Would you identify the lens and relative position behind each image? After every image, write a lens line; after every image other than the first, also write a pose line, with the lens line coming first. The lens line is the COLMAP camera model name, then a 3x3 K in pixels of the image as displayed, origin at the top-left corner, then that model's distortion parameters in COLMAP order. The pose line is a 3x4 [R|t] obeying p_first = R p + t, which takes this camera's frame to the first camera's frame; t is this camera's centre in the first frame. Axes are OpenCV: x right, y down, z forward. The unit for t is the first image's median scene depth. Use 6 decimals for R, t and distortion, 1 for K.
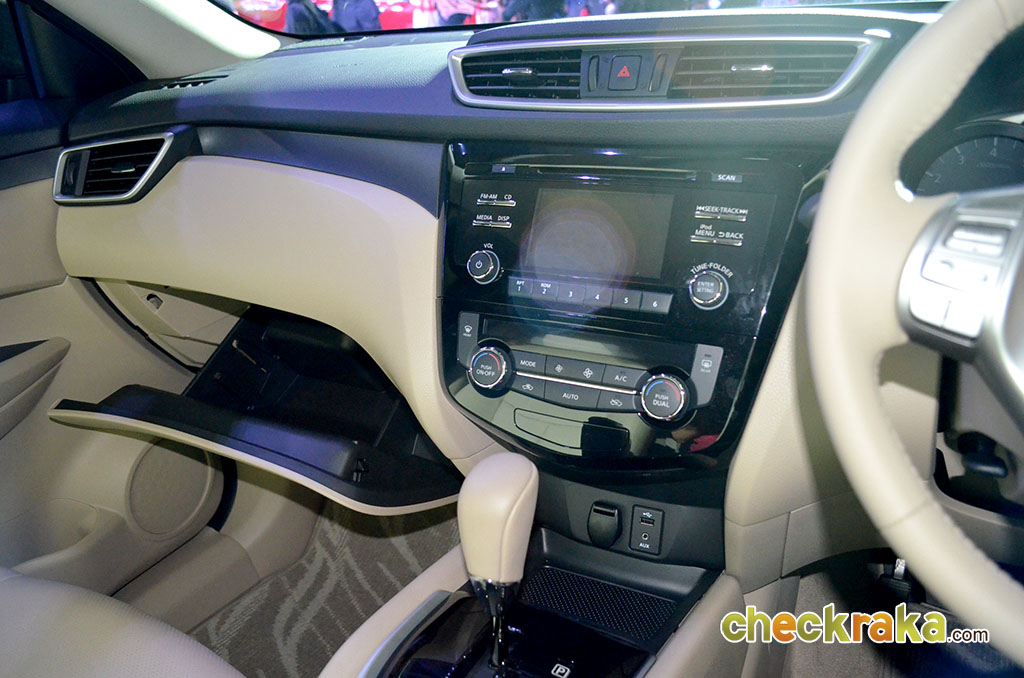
lens RADIAL K [[759.5, 0, 512.0], [0, 759.5, 339.0], [0, 0, 1]] dist [-0.047616, 0.005348]
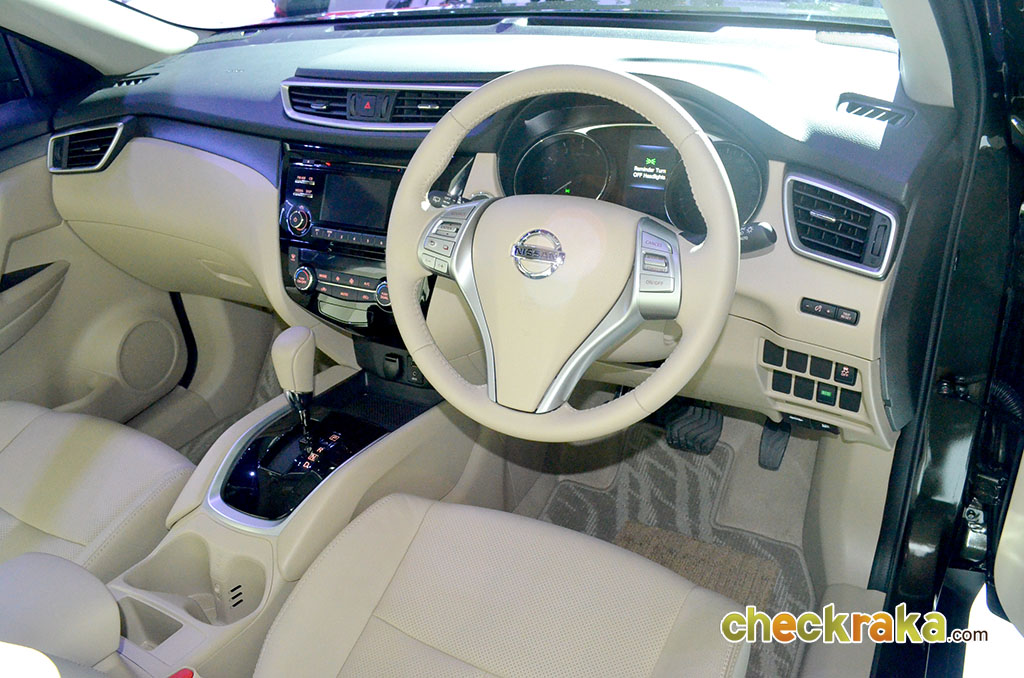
lens RADIAL K [[779.4, 0, 512.0], [0, 779.4, 339.0], [0, 0, 1]] dist [0.009997, -0.049156]
pose [[0.999293, -0.024274, -0.028701, 0.355941], [0.028213, 0.988891, 0.145940, -0.053359], [0.024839, -0.146647, 0.988877, -0.575172]]
